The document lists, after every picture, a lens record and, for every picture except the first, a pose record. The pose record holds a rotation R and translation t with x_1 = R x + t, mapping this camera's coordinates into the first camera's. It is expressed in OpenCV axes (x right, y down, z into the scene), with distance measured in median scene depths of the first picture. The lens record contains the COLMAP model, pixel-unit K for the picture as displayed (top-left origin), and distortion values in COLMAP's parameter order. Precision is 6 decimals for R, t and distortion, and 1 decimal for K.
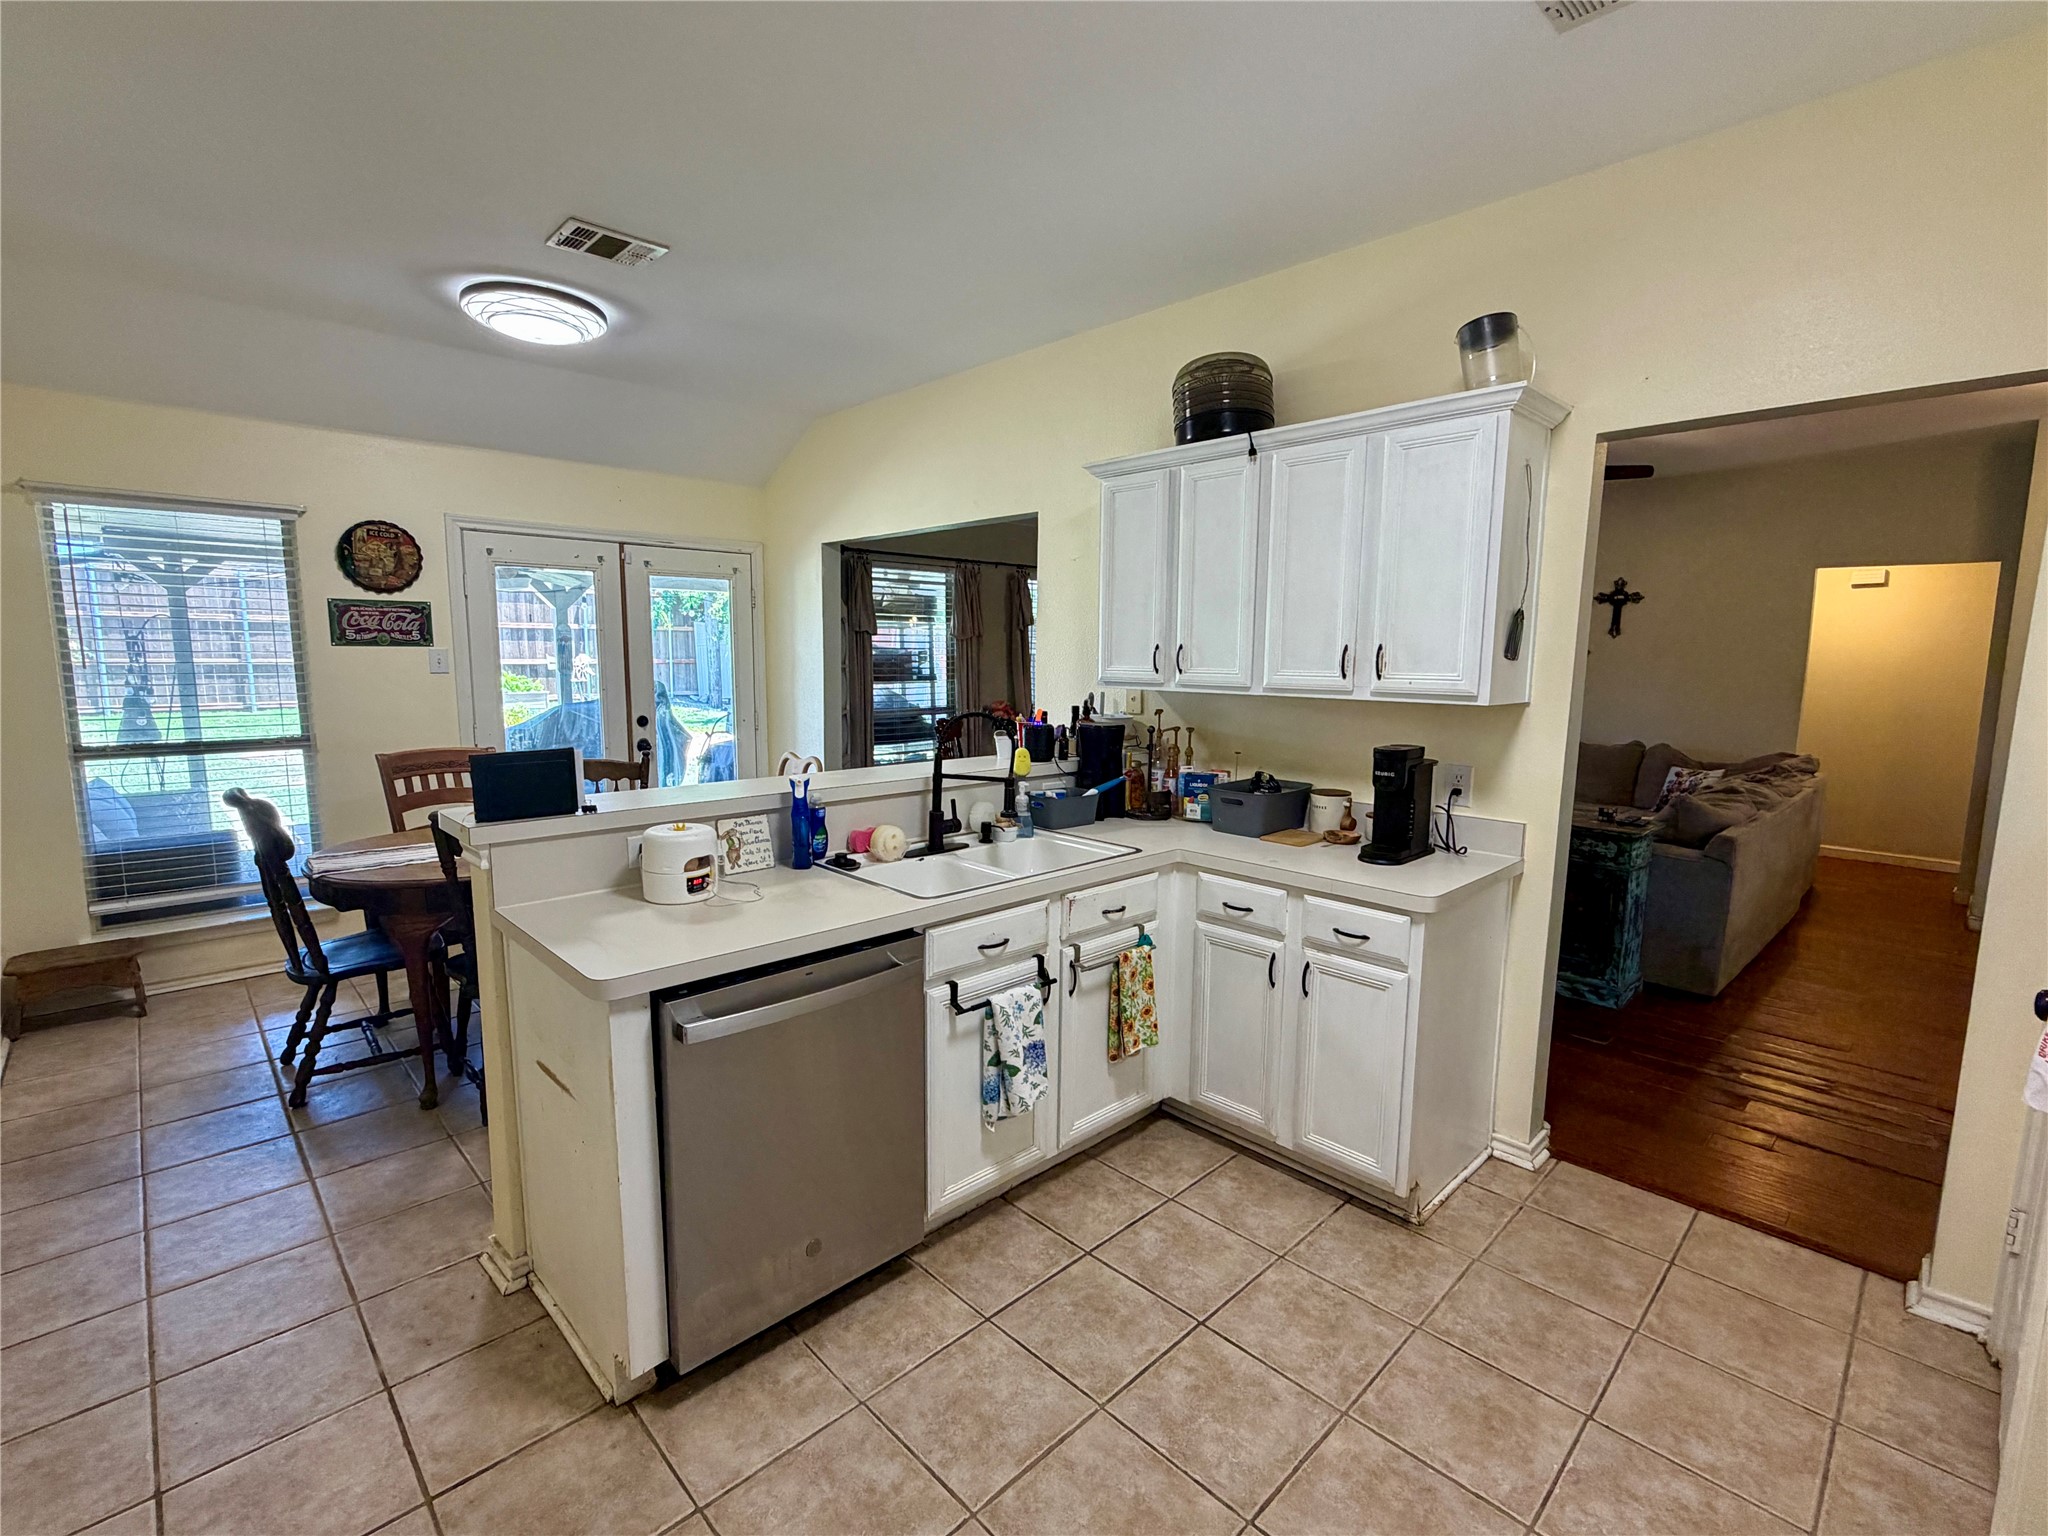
lens RADIAL K [[930.1, 0, 1023.7], [0, 930.1, 772.4], [0, 0, 1]] dist [0.001617, 0.000433]
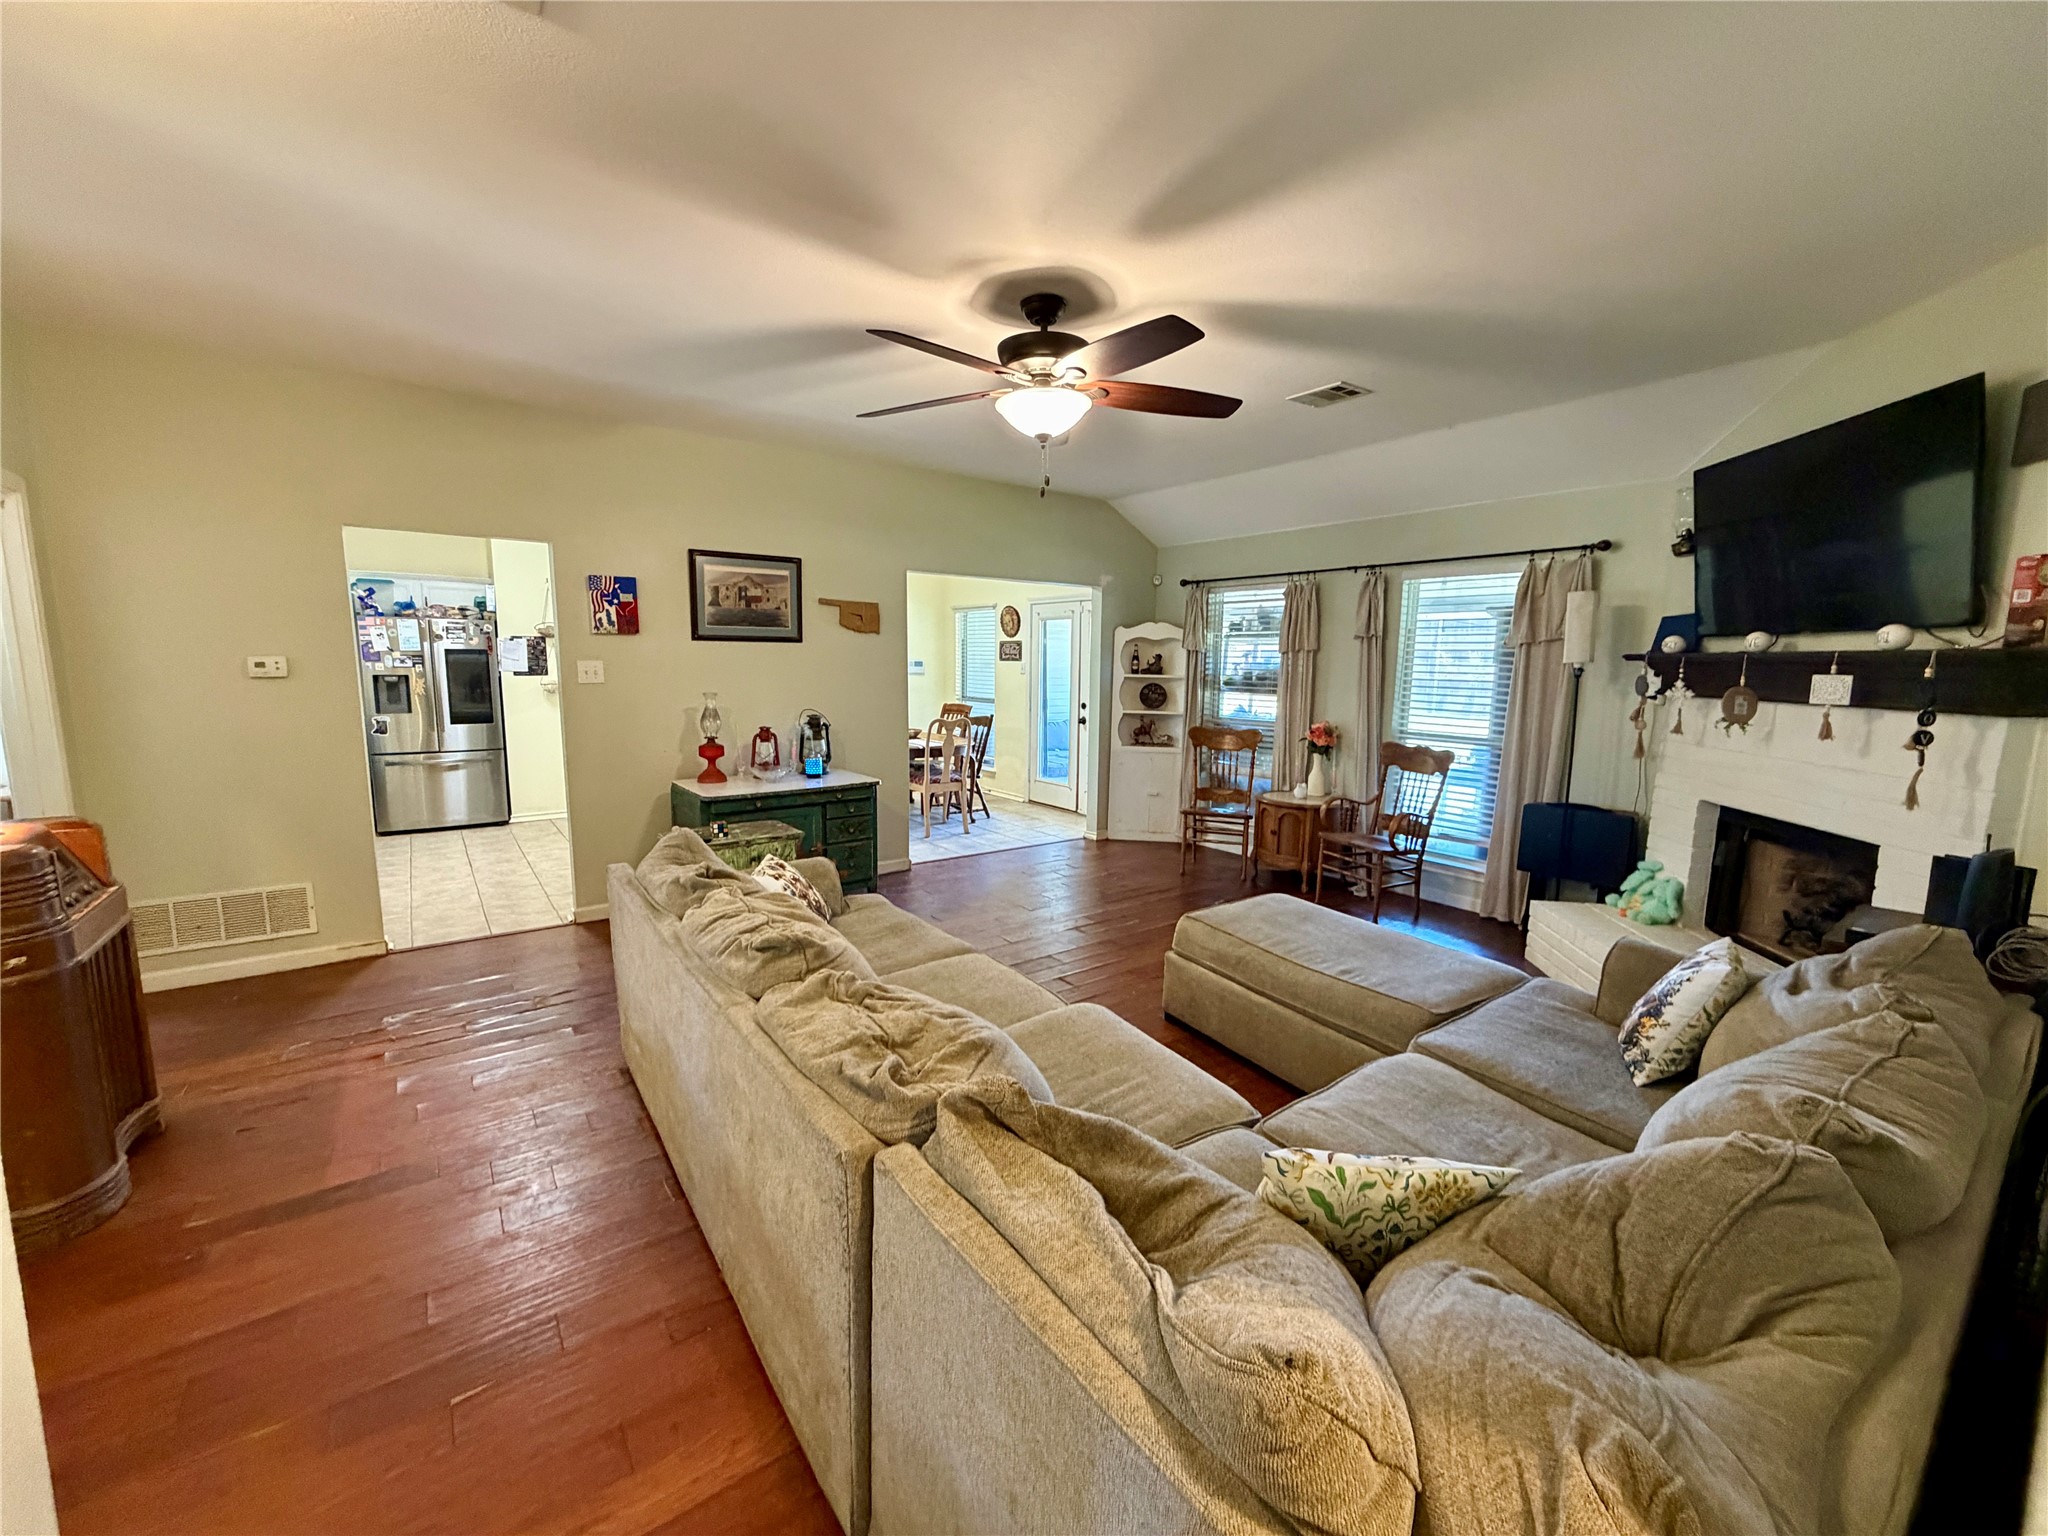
lens RADIAL K [[817.5, 0, 1026.2], [0, 817.5, 768.6], [0, 0, 1]] dist [-0.000424, -0.000637]
pose [[-0.116753, 0.120569, -0.985815, 2.341967], [-0.144735, 0.979941, 0.136992, -0.281917], [0.982558, 0.158676, -0.096961, 2.297393]]
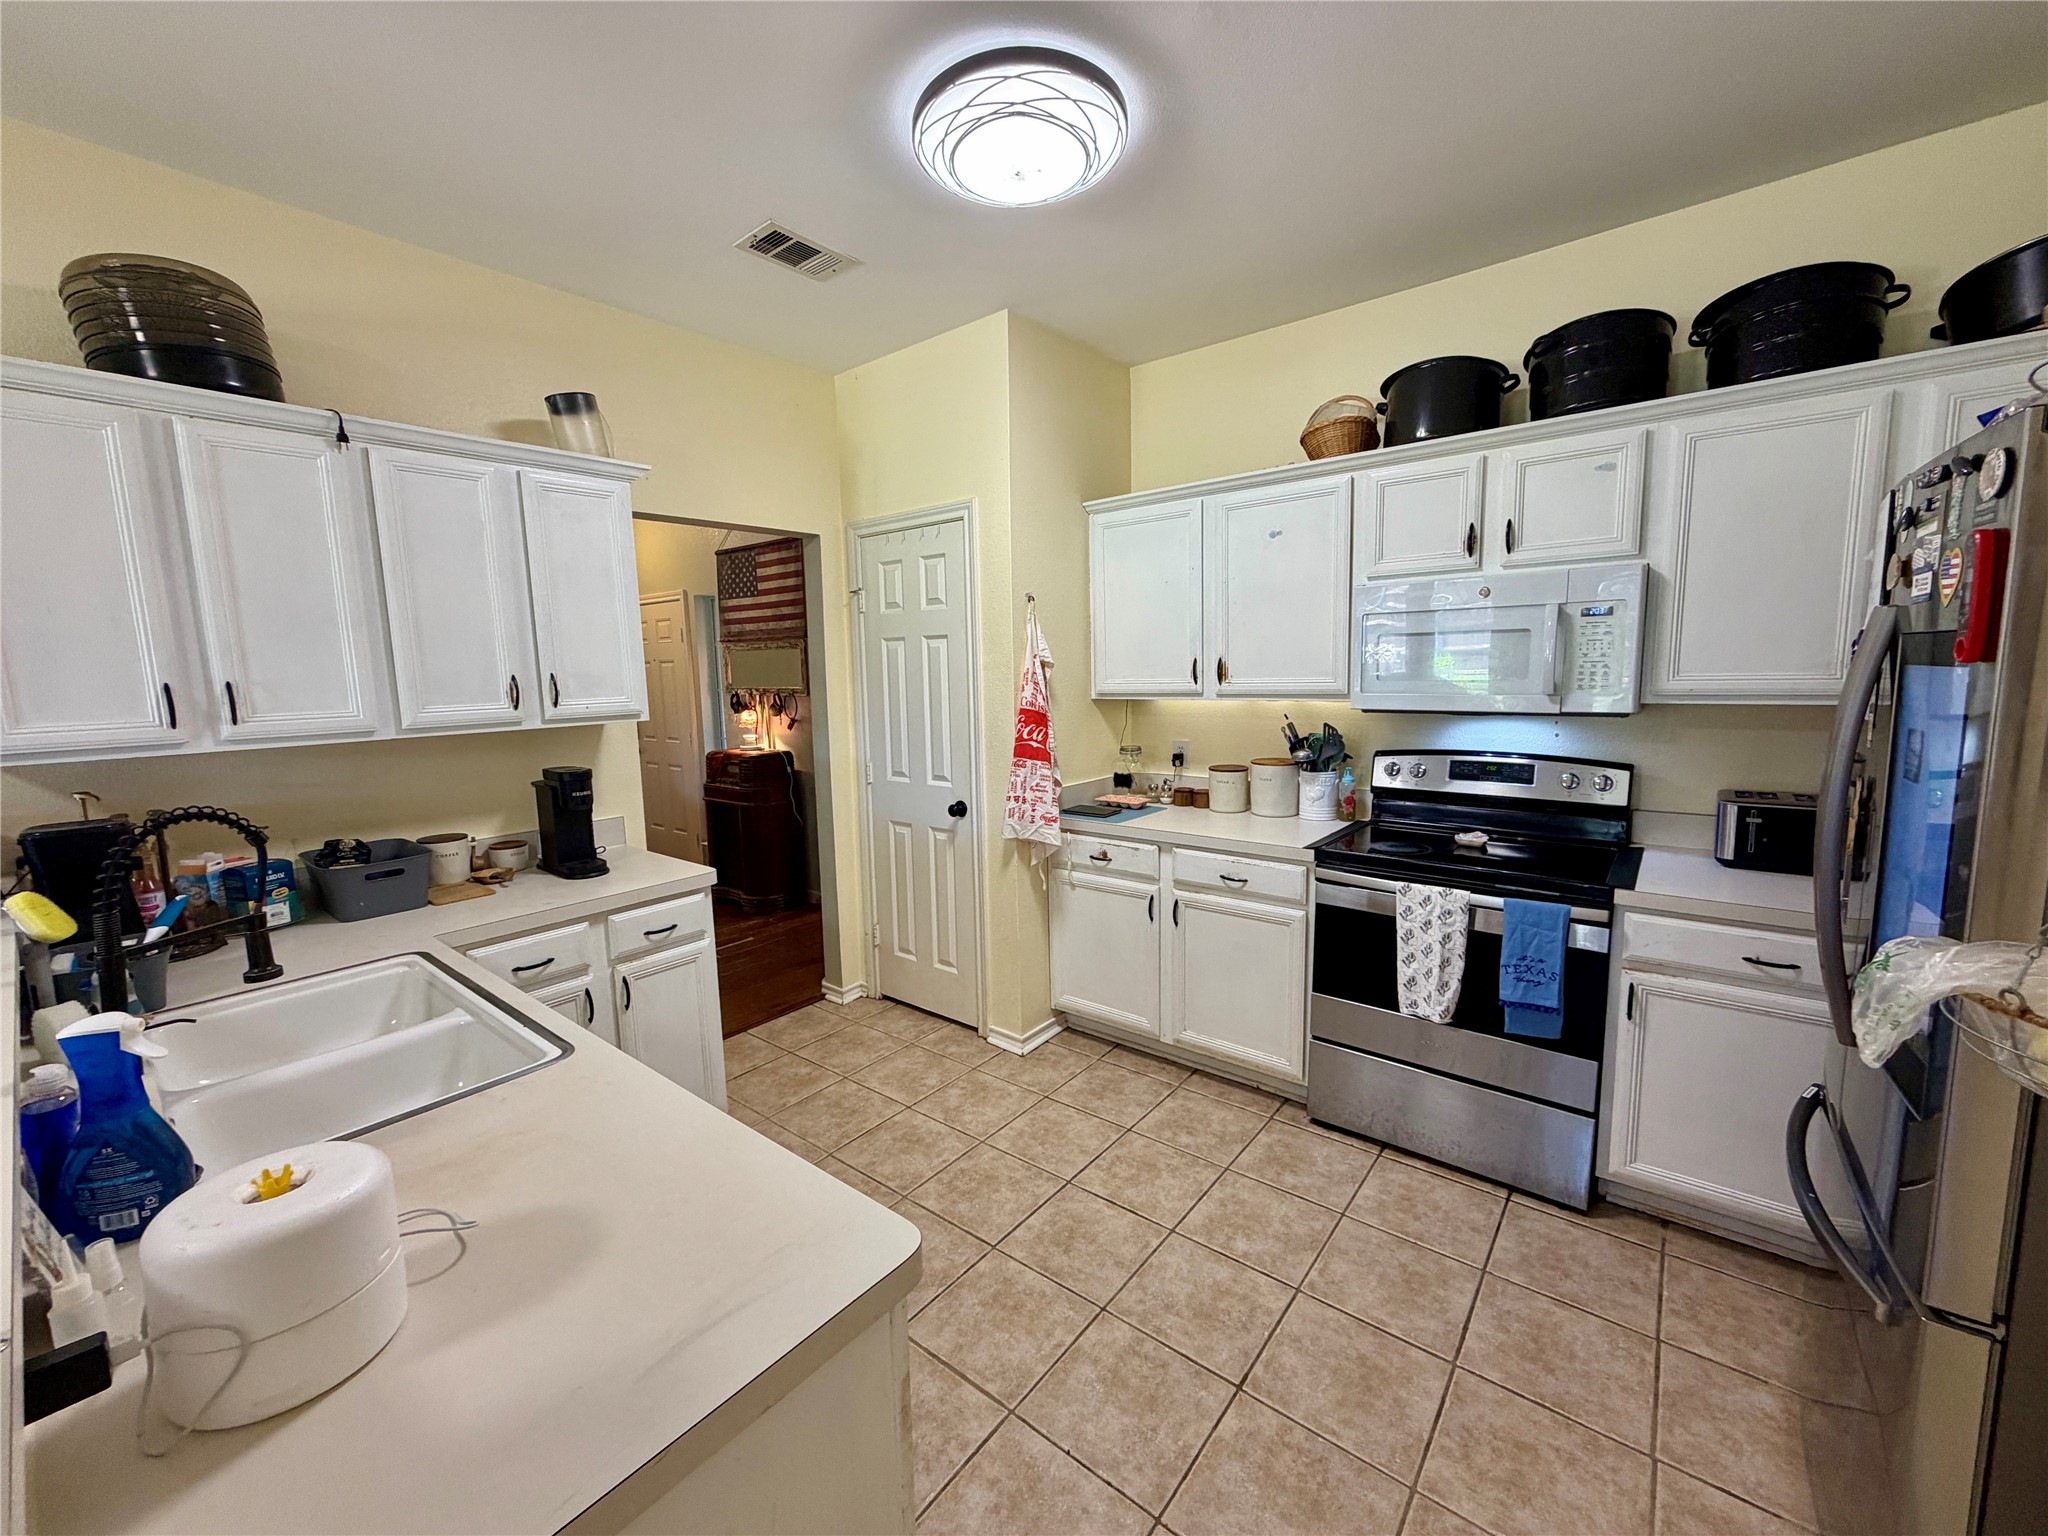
lens RADIAL K [[817.5, 0, 1016.1], [0, 817.5, 769.8], [0, 0, 1]] dist [-0.000424, -0.000637]
pose [[-0.118494, -0.132588, 0.984063, -0.637059], [0.155247, 0.976383, 0.150247, -0.095260], [-0.980743, 0.170576, -0.095112, 0.635339]]
